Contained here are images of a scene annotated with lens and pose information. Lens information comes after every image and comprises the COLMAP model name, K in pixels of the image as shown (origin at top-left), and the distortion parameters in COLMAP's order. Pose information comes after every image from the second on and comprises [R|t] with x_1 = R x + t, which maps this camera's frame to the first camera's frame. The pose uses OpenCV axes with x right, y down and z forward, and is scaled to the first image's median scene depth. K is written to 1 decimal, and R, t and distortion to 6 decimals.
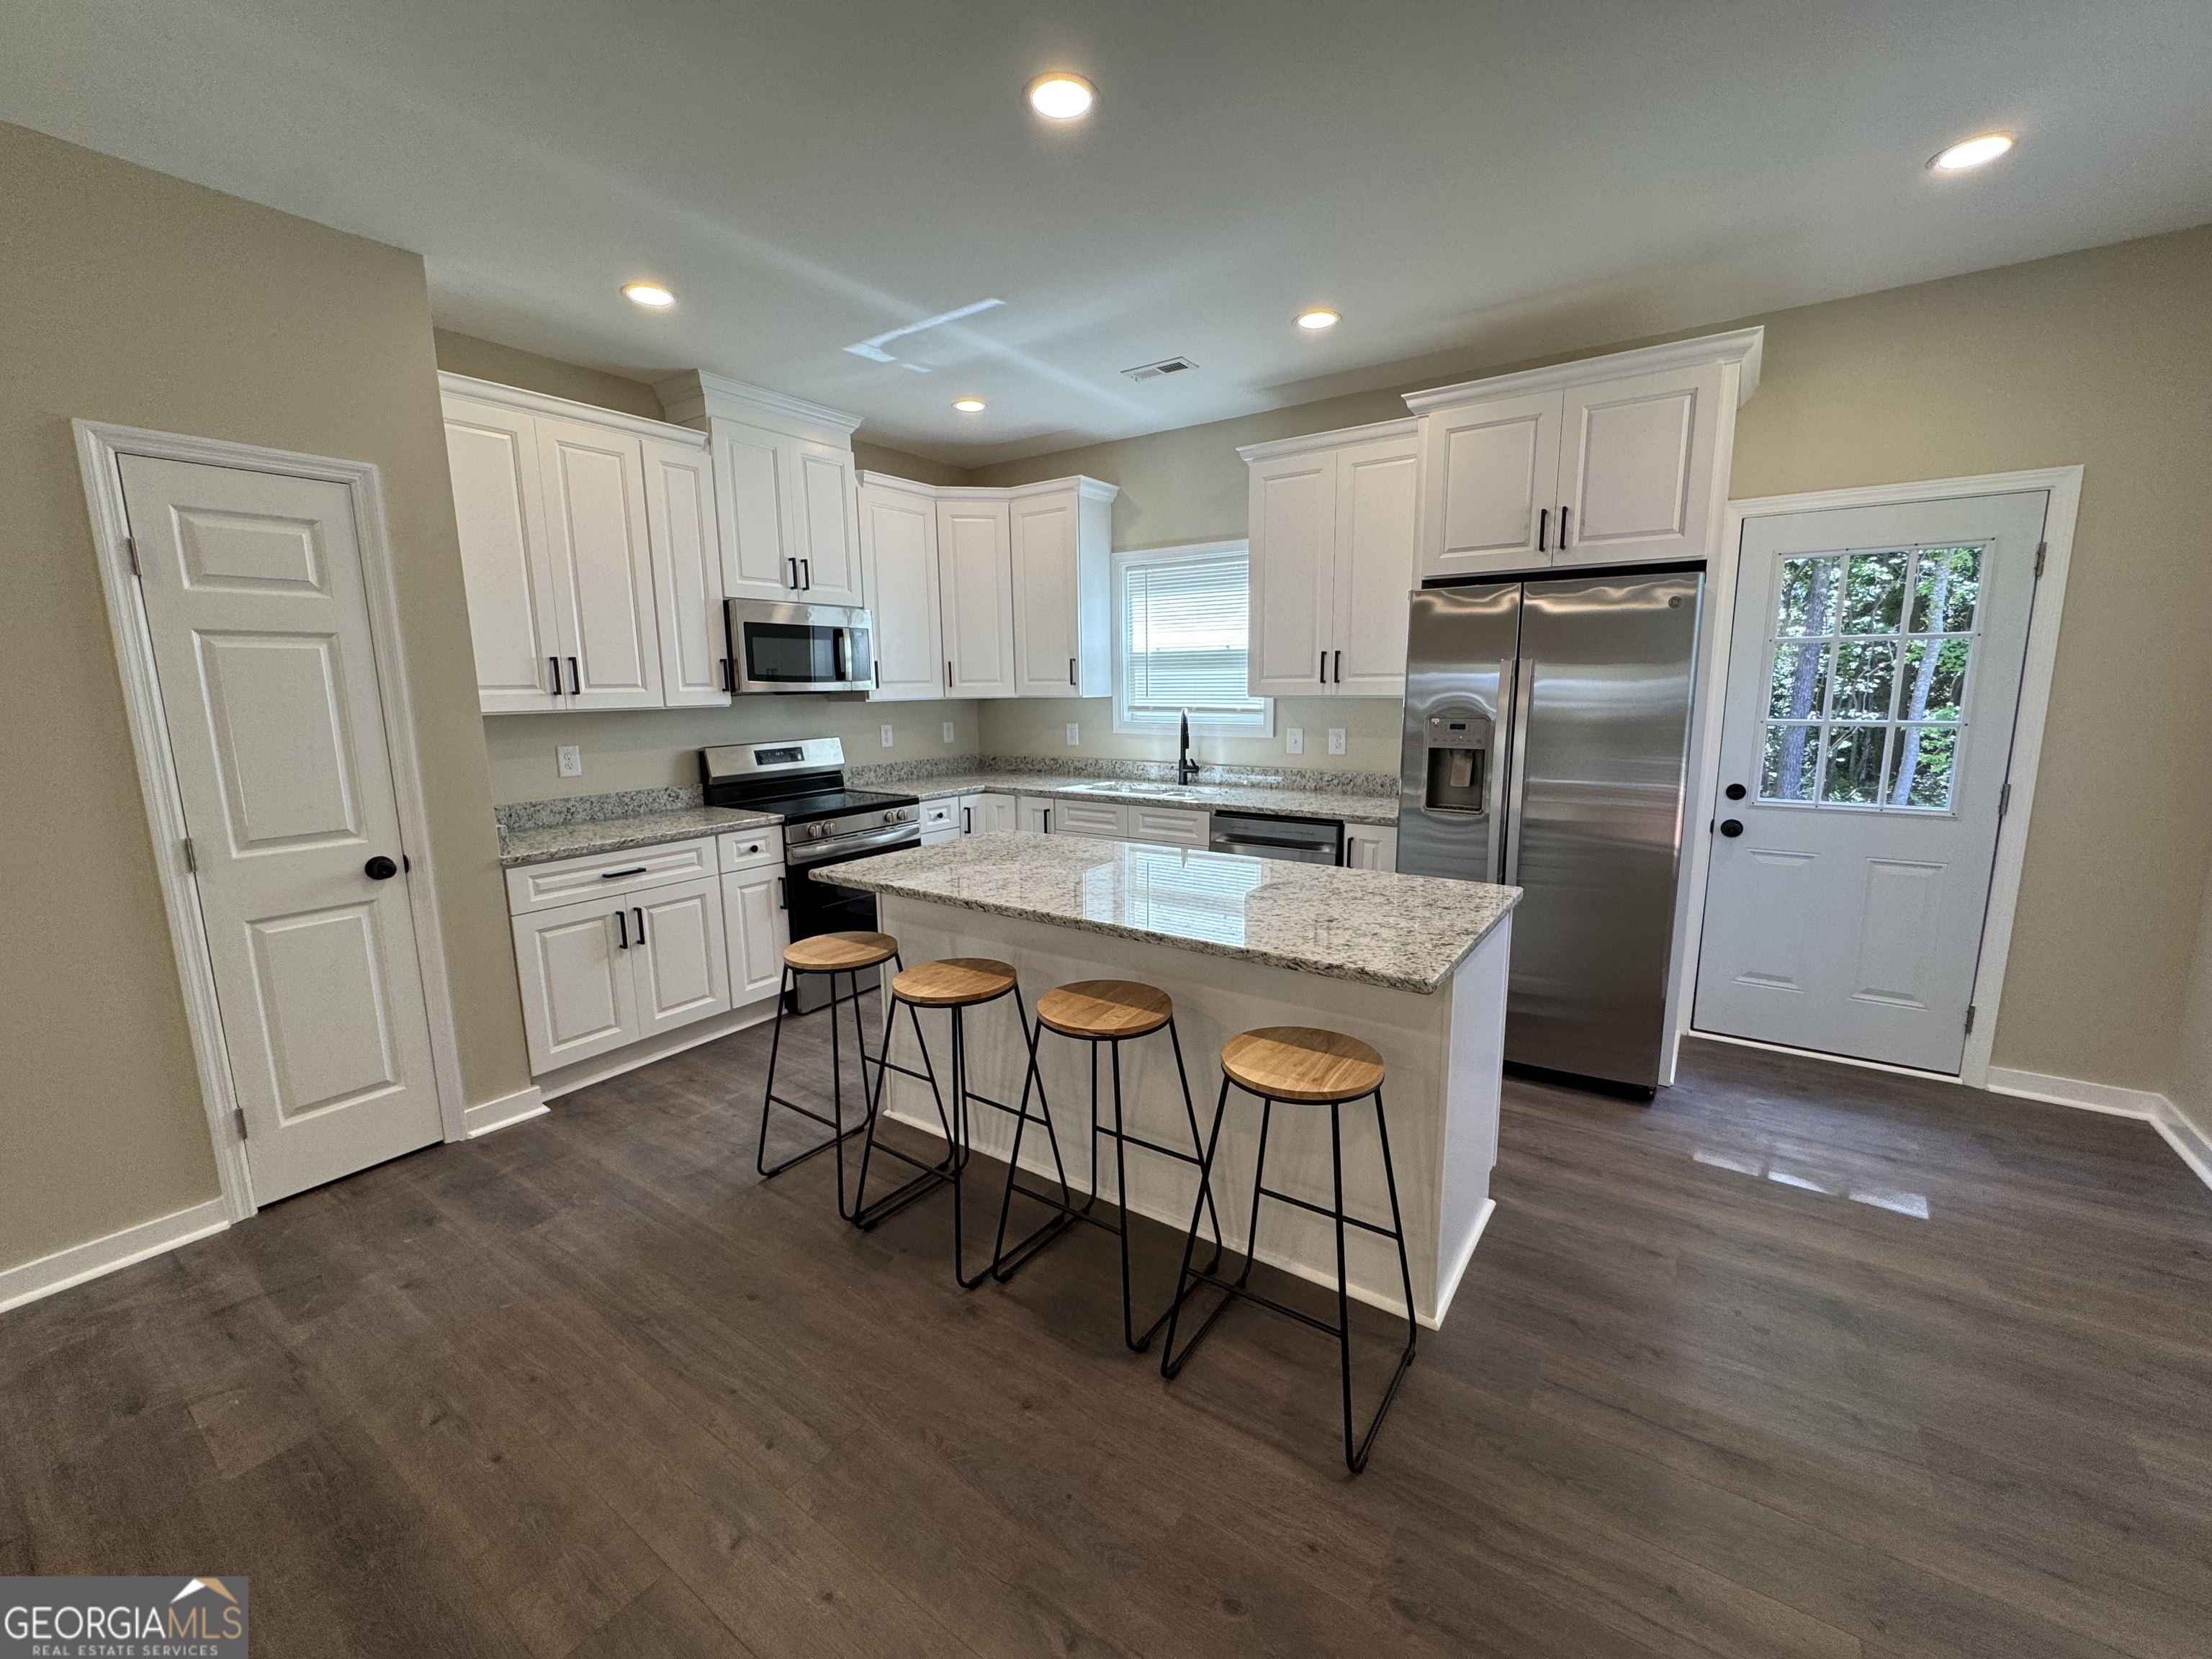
lens RADIAL K [[888.0, 0, 1099.1], [0, 888.0, 827.7], [0, 0, 1]] dist [-0.002108, 0.000034]
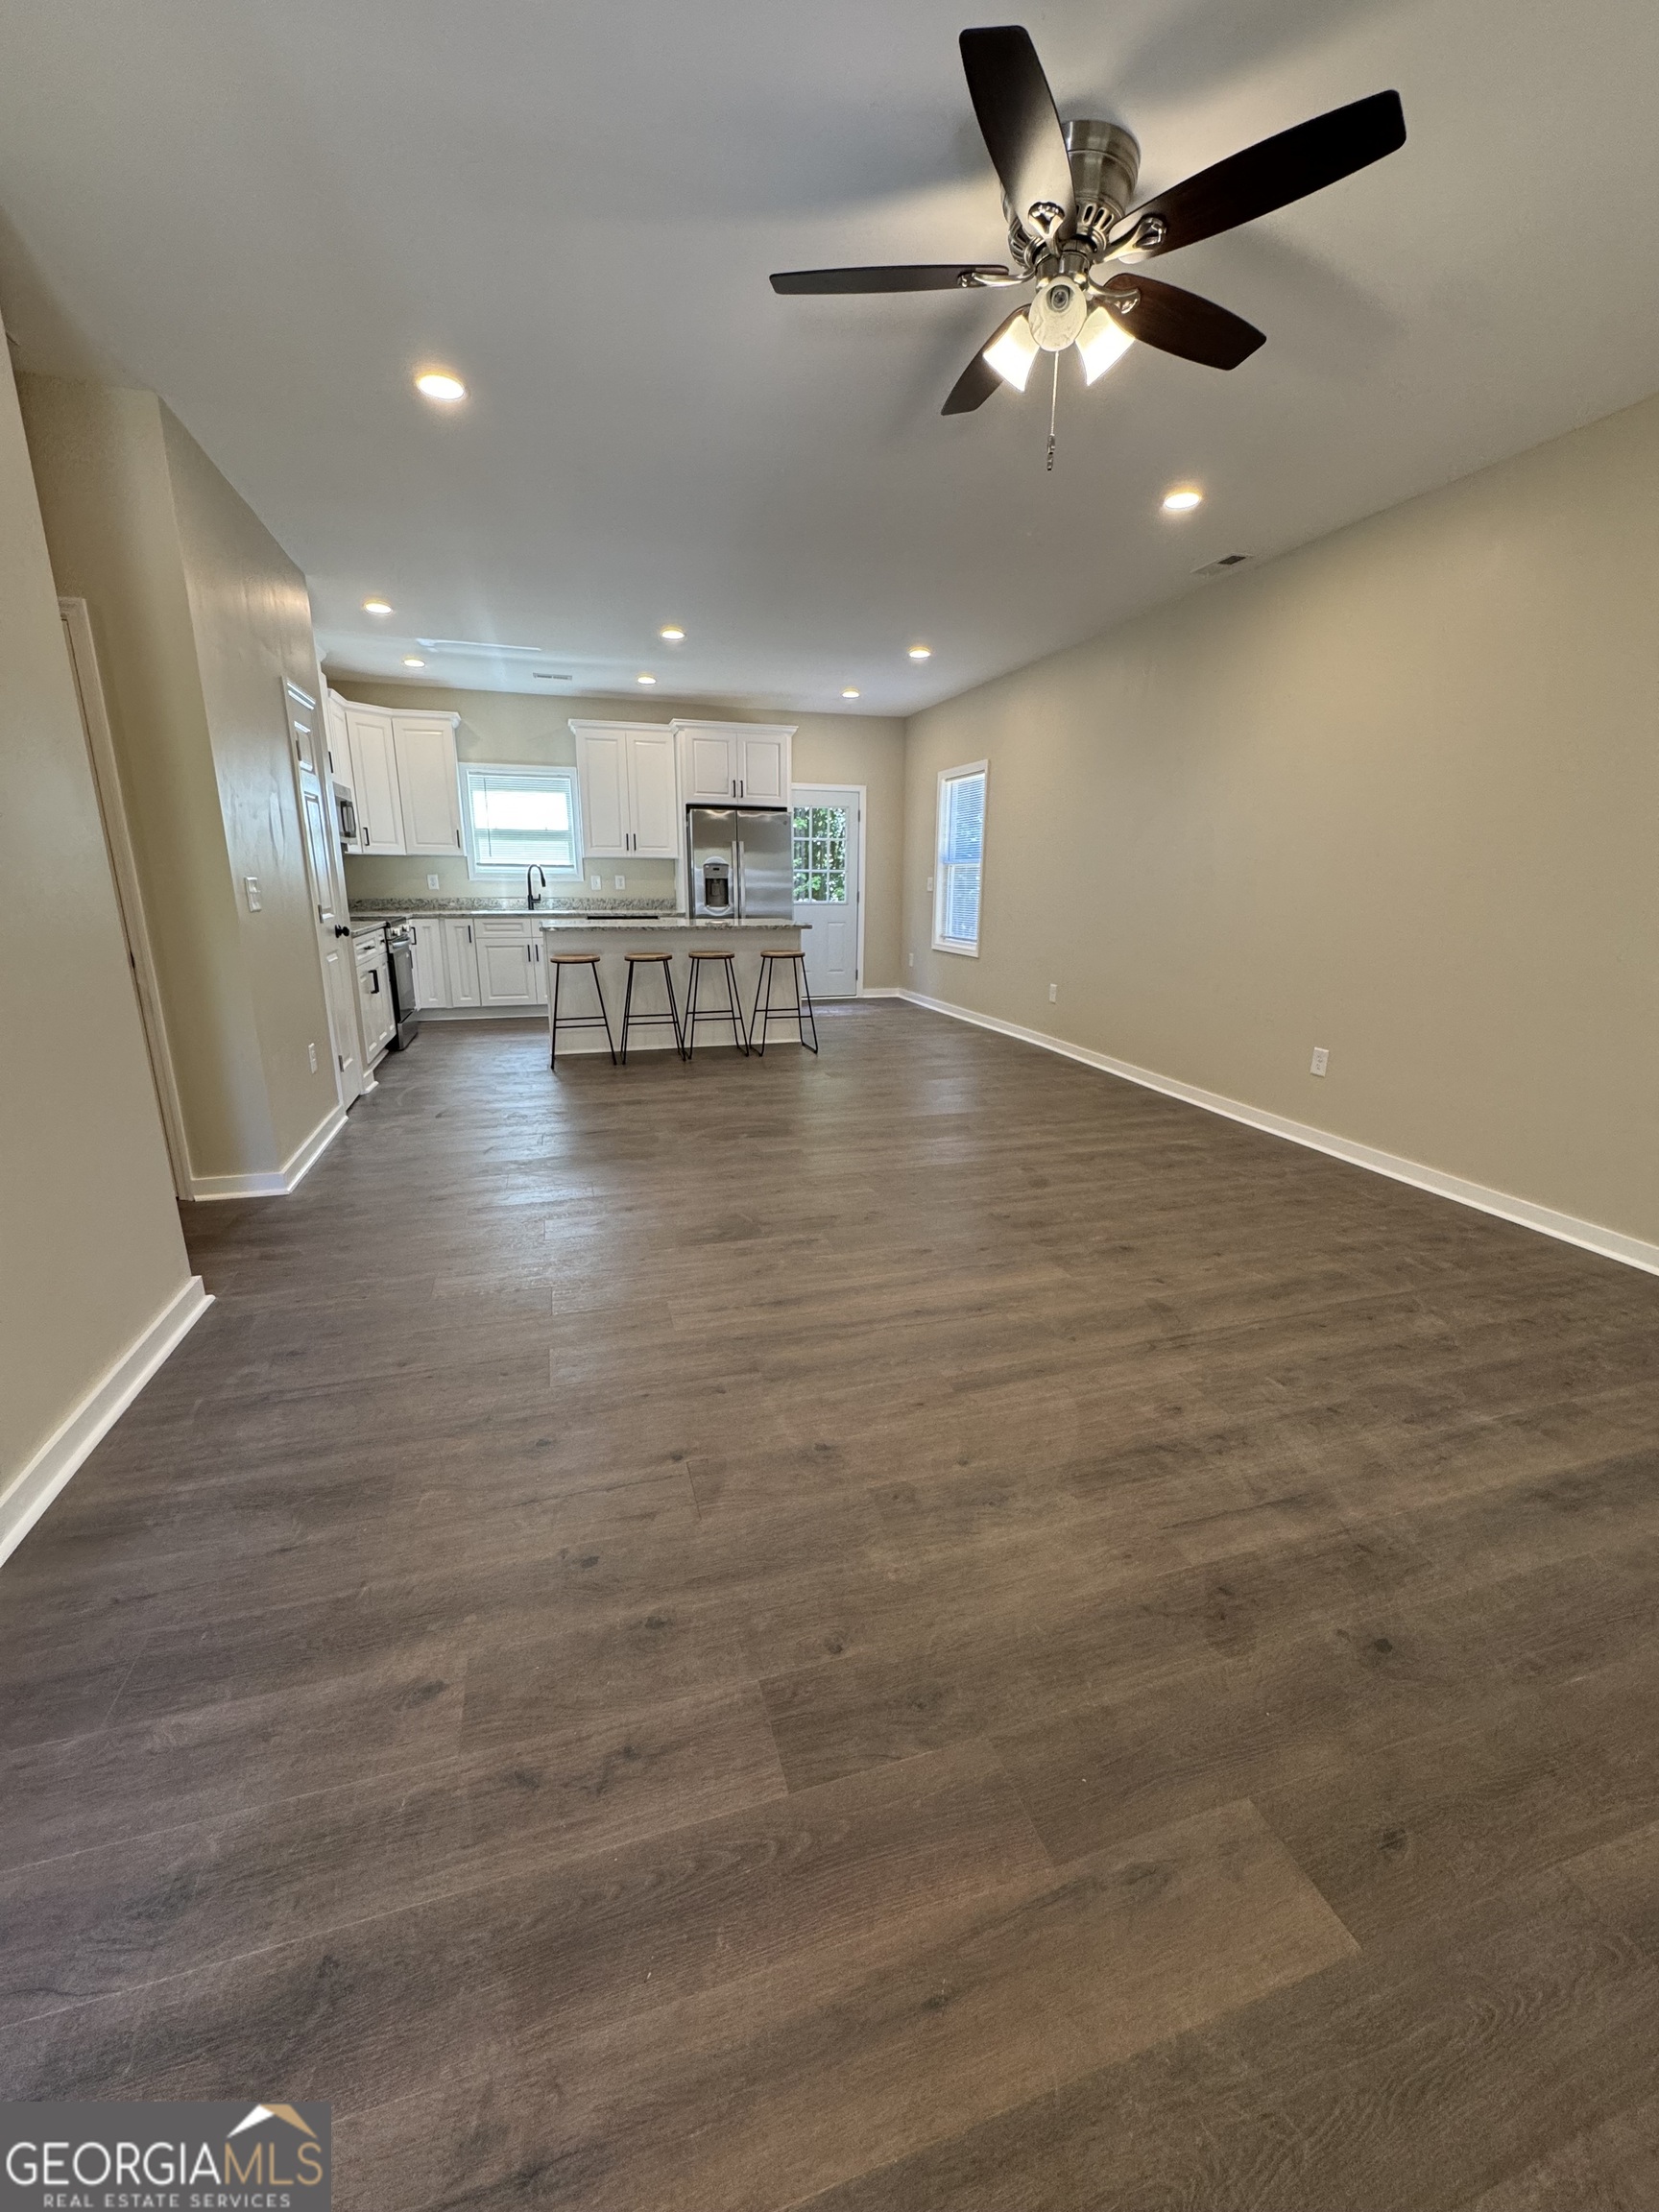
lens RADIAL K [[881.2, 0, 832.5], [0, 881.2, 1107.2], [0, 0, 1]] dist [-0.002610, 0.000074]
pose [[0.618289, -0.183949, 0.764121, -1.223946], [0.111478, 0.982921, 0.146420, 0.187962], [-0.778005, -0.005347, 0.628236, -0.684803]]
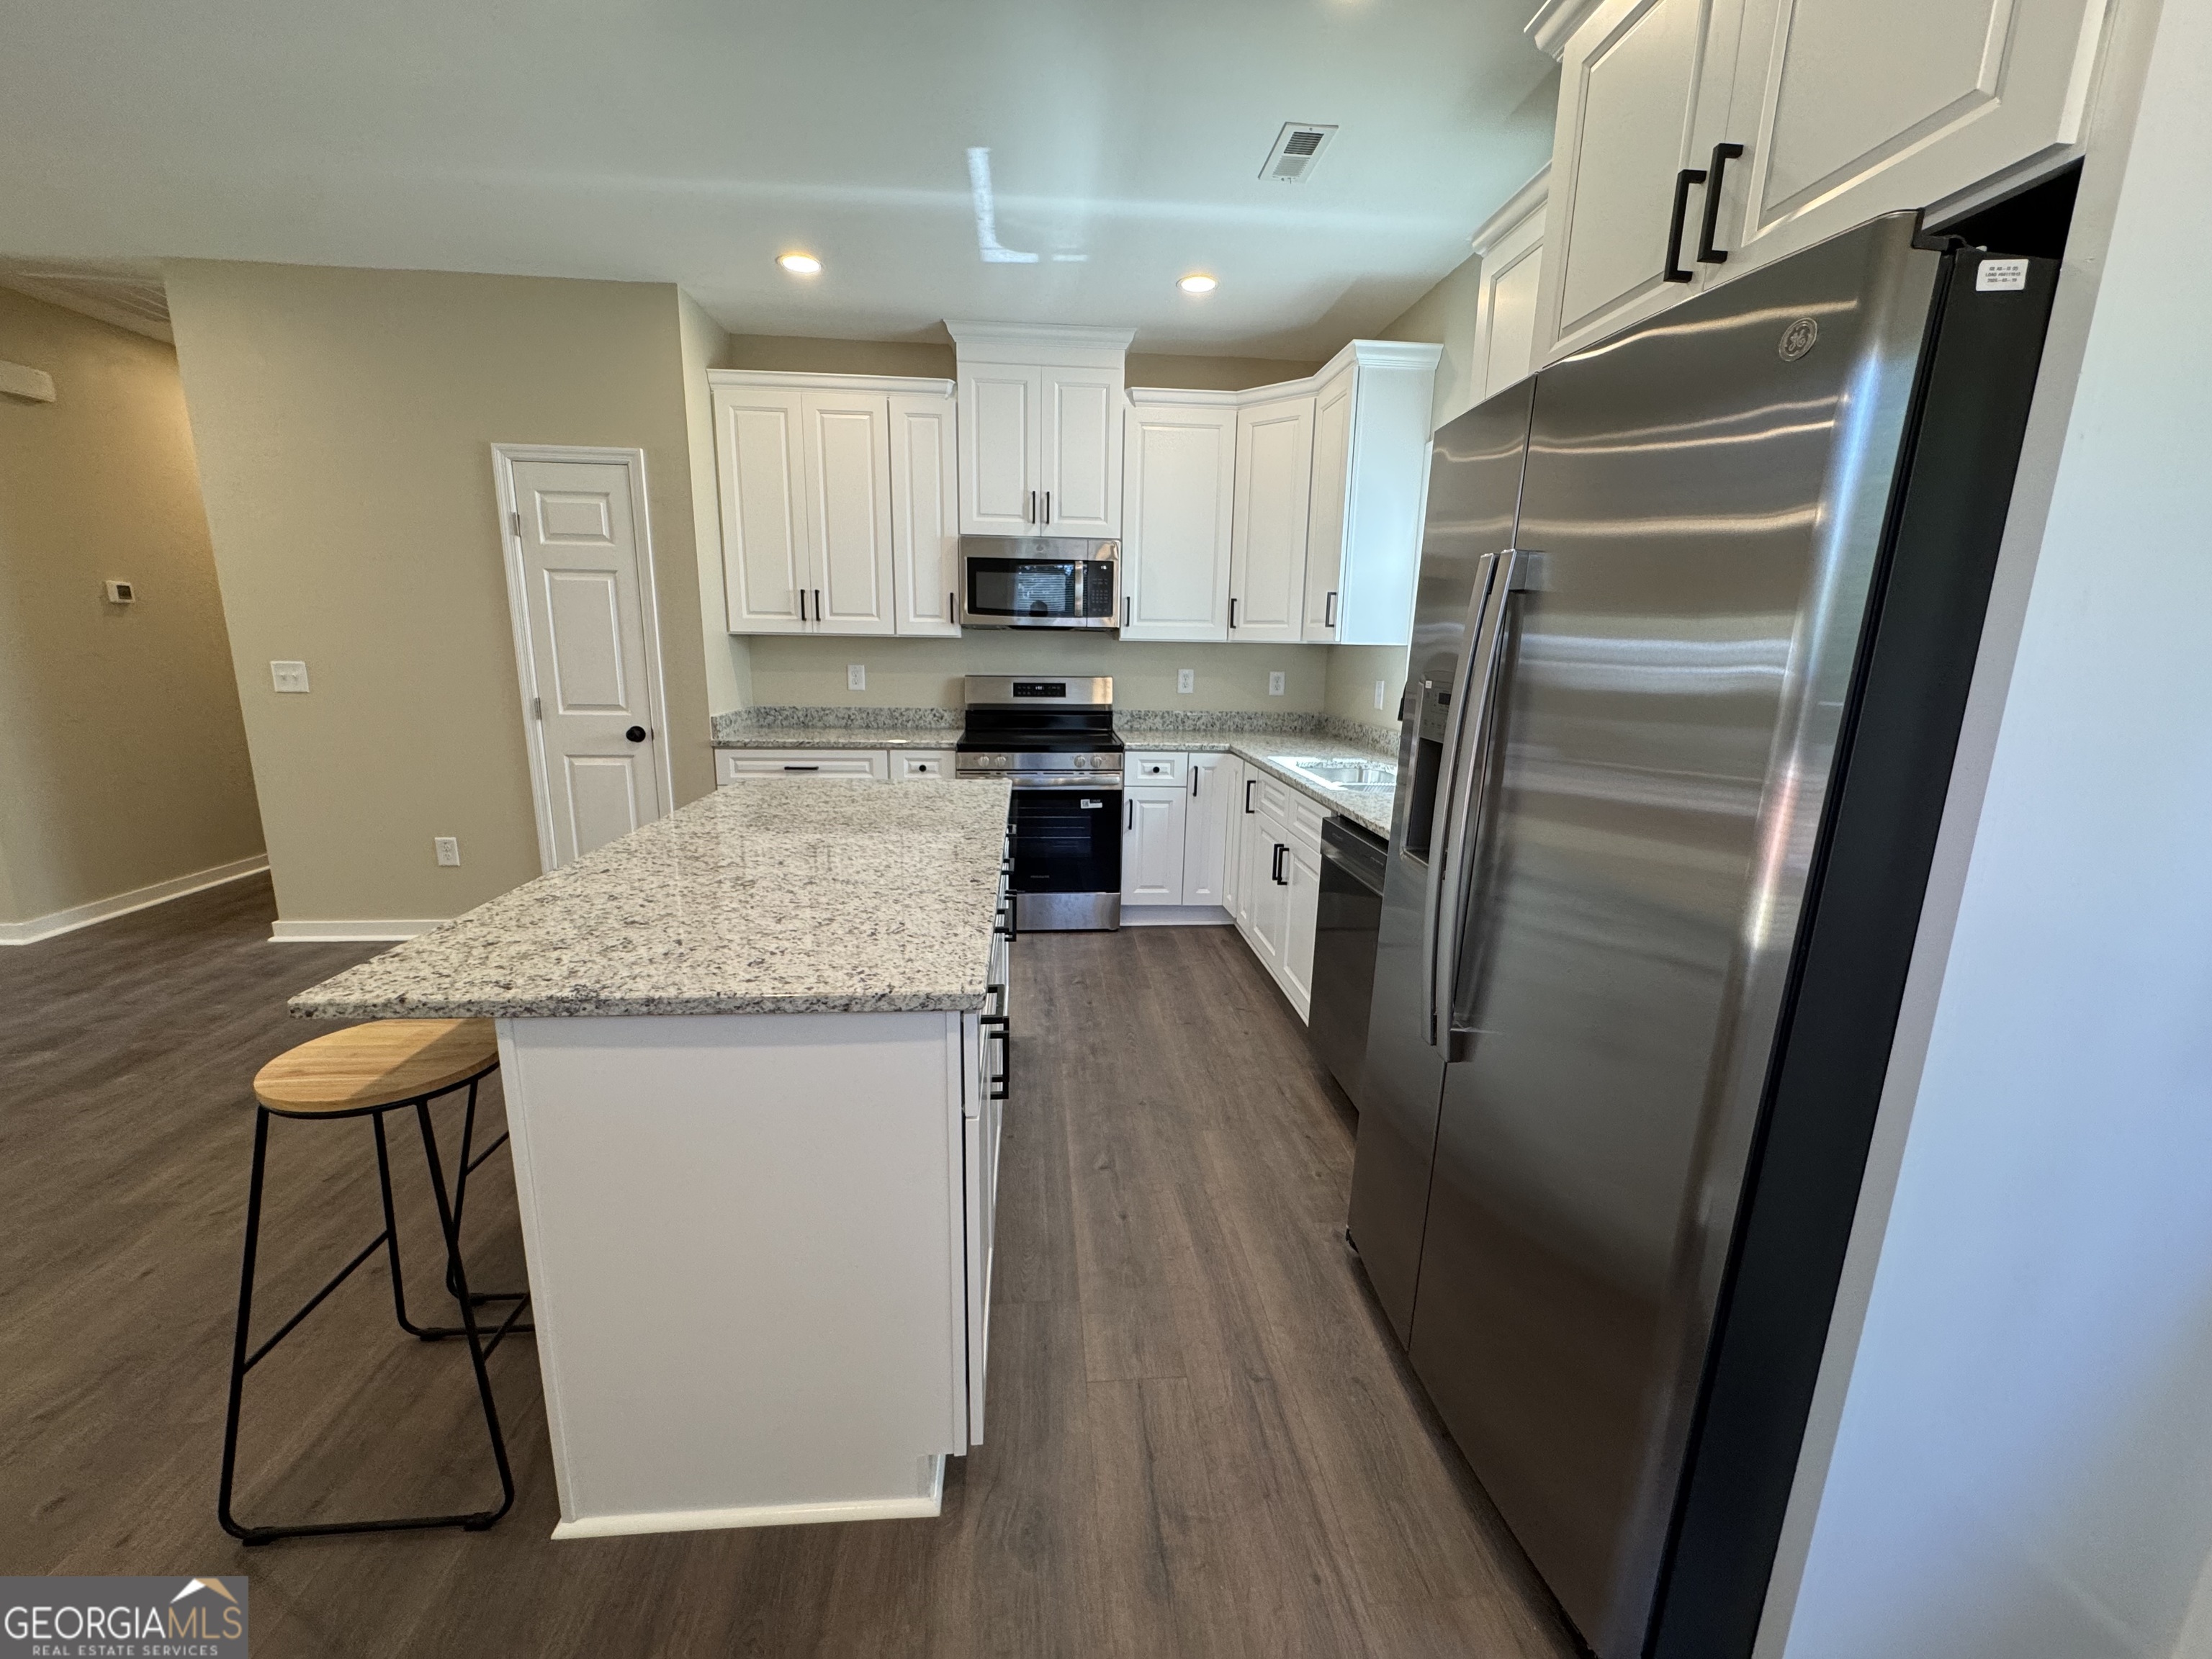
lens RADIAL K [[881.2, 0, 1102.0], [0, 881.2, 827.4], [0, 0, 1]] dist [-0.002610, 0.000074]
pose [[0.639966, 0.184703, -0.745874, 0.602422], [-0.151447, 0.981959, 0.113223, -0.063865], [0.753331, 0.040502, 0.656393, 0.486030]]
